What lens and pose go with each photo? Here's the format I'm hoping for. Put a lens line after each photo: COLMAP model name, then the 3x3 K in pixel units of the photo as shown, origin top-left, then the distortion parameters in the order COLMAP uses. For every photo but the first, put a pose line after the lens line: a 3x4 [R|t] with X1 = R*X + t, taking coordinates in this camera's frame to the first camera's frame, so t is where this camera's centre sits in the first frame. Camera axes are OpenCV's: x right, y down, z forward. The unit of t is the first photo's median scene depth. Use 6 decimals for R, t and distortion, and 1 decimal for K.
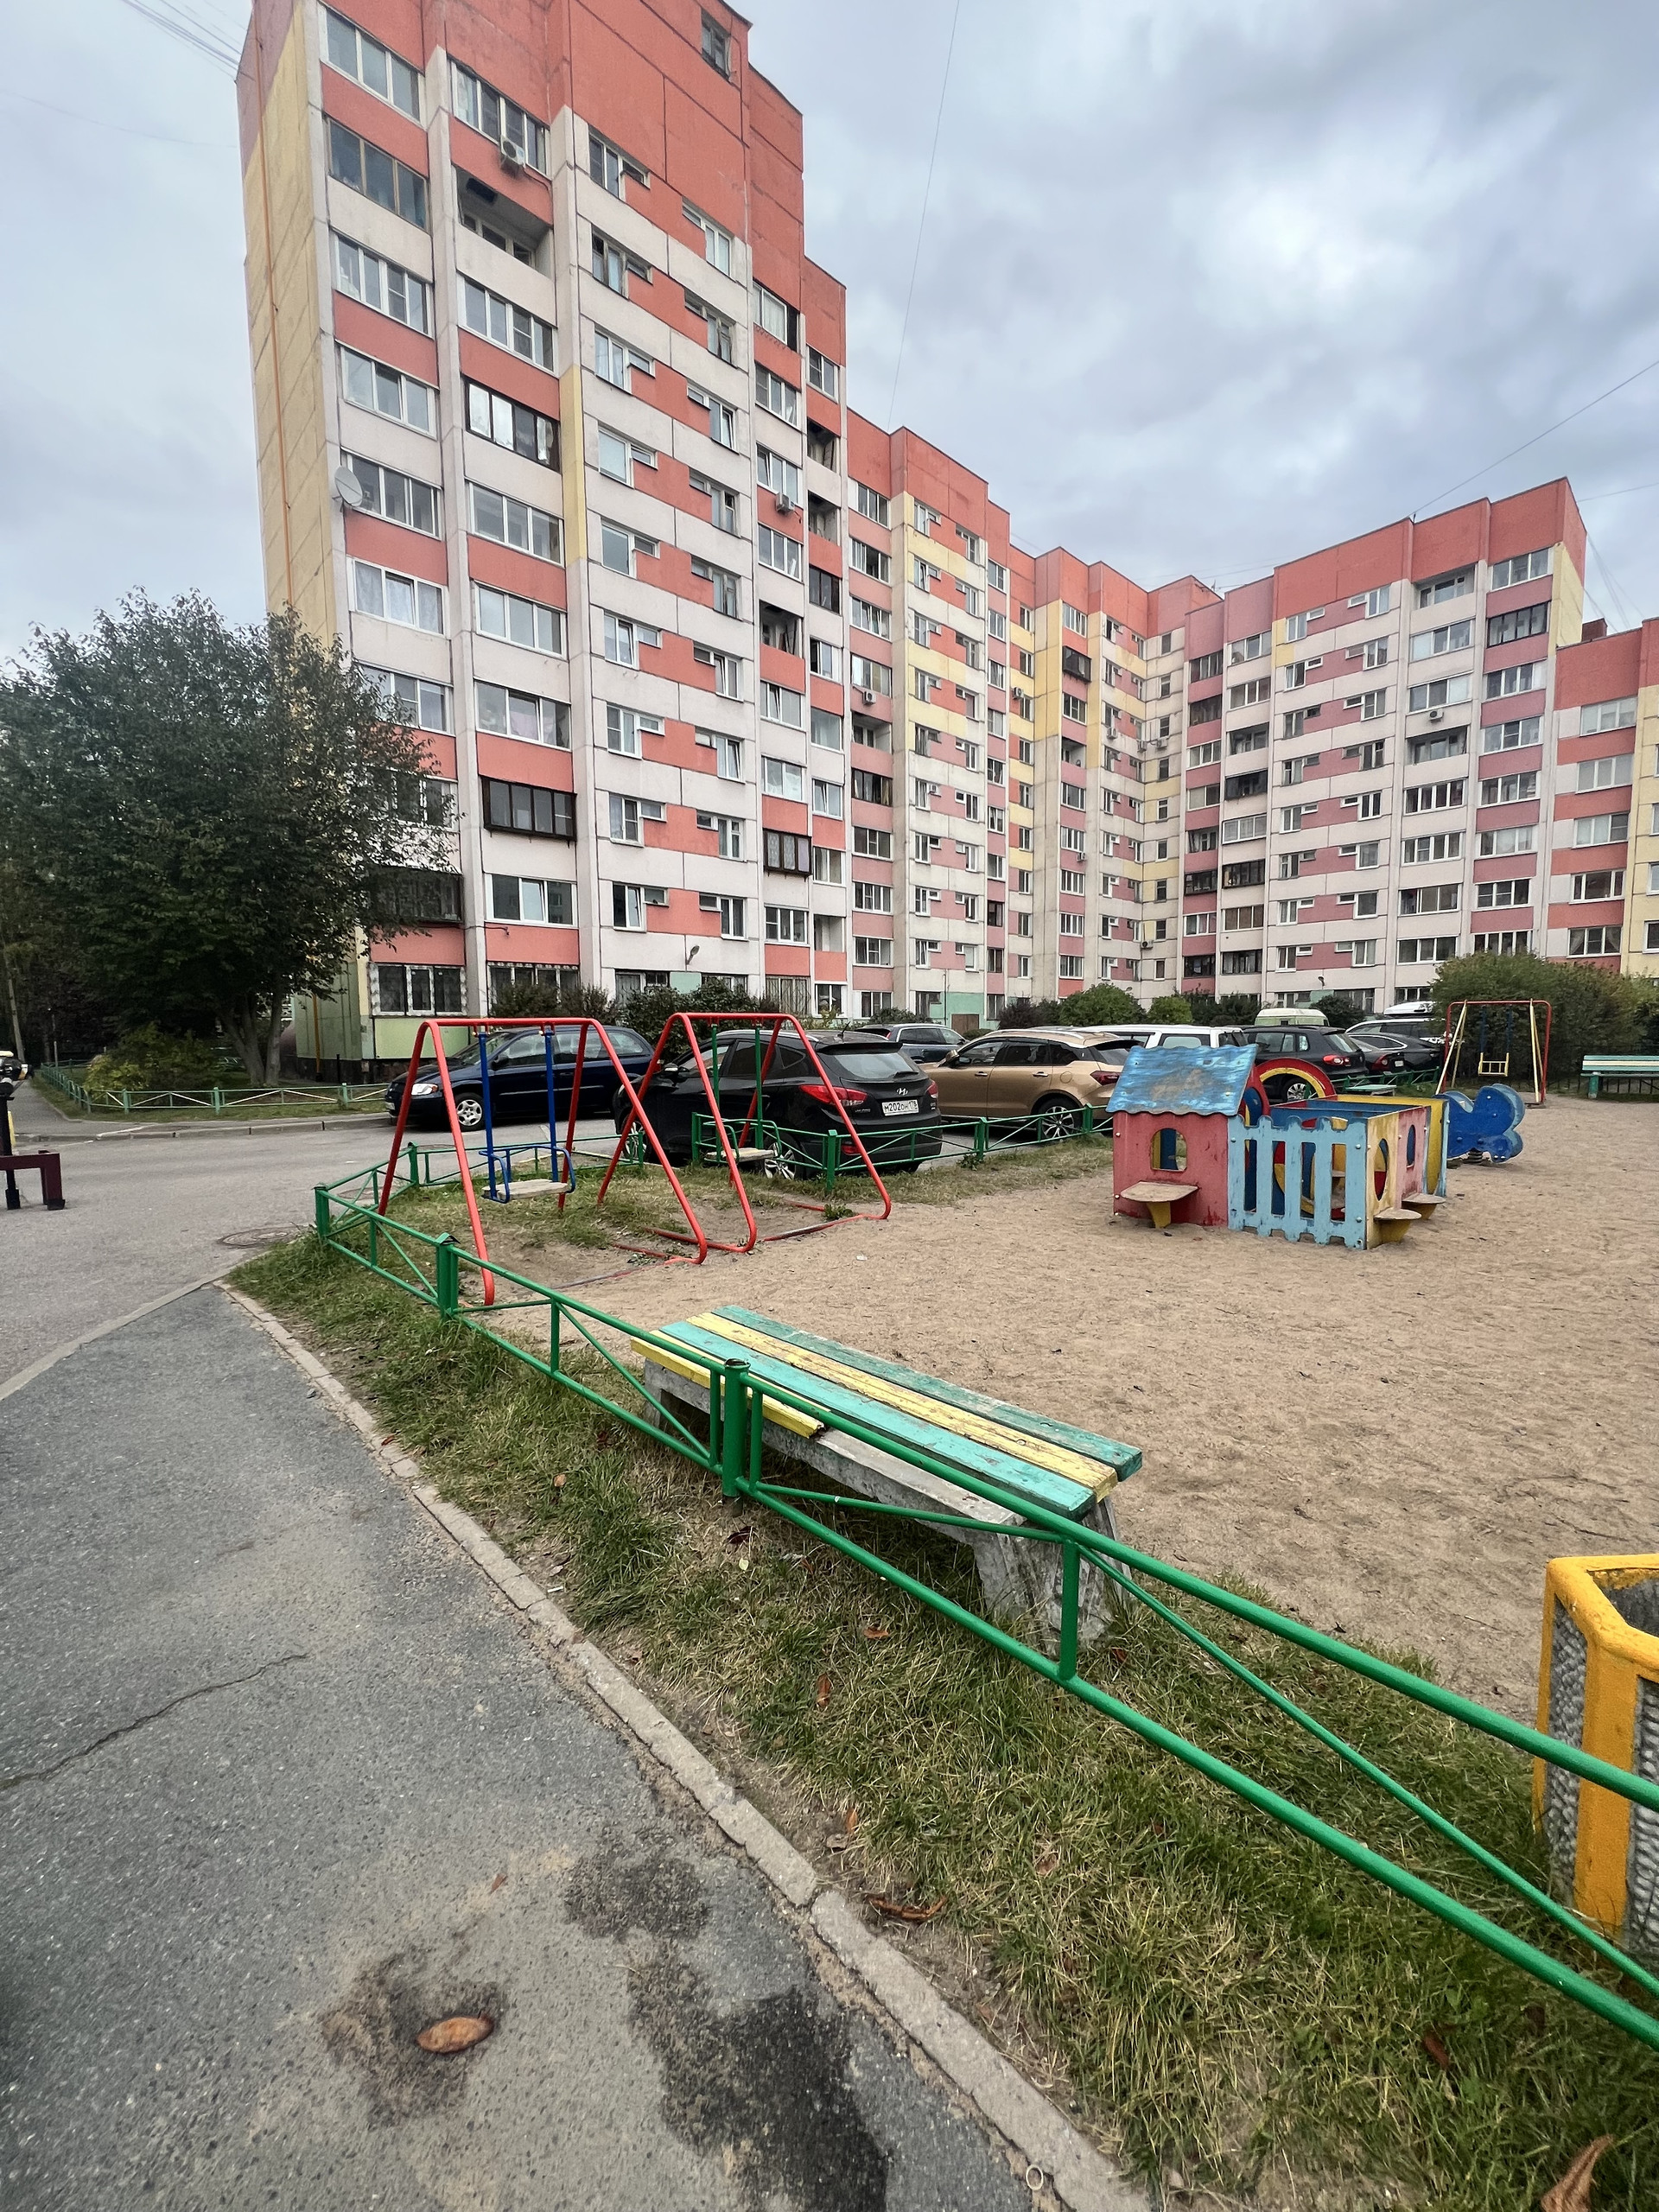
lens RADIAL K [[881.0, 0, 829.5], [0, 881.0, 1106.0], [0, 0, 1]] dist [-0.014409, 0.000009]
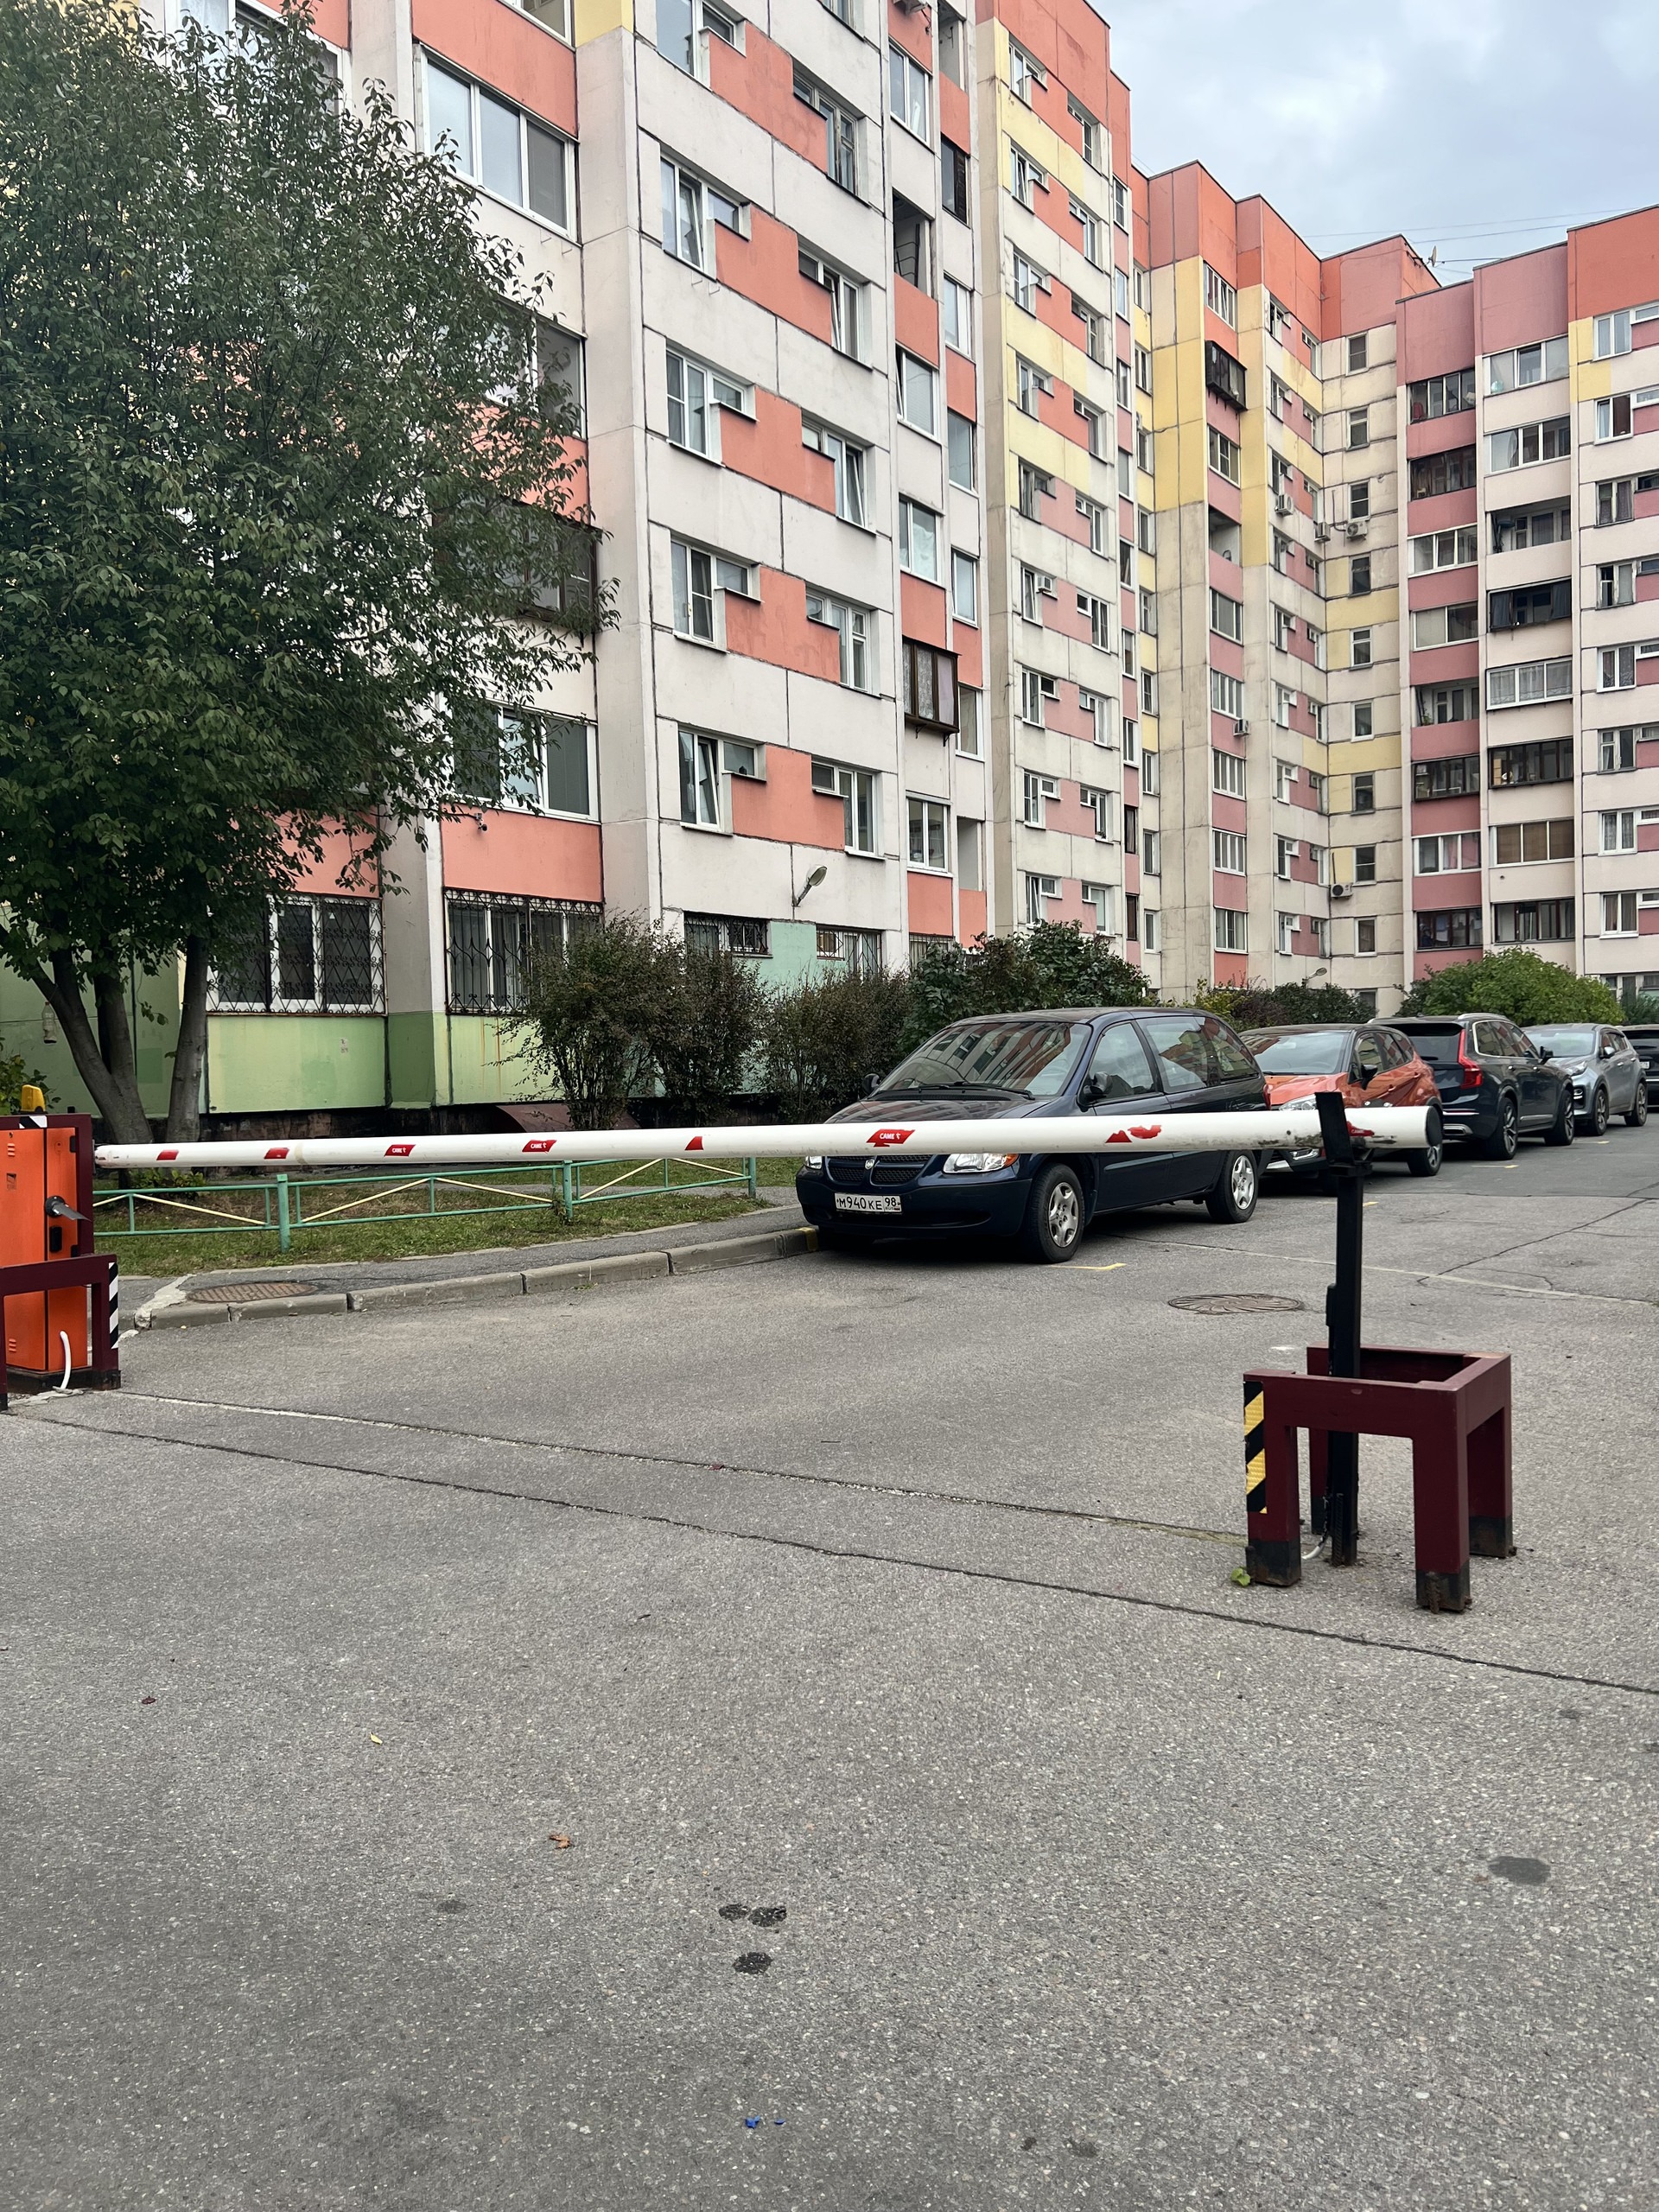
lens RADIAL K [[1666.2, 0, 829.5], [0, 1666.2, 1106.0], [0, 0, 1]] dist [0.000645, 0.000749]
pose [[0.977527, -0.020319, 0.209830, -0.187764], [0.033574, 0.997645, -0.059804, -0.000038], [-0.208120, 0.065505, 0.975907, 0.076432]]
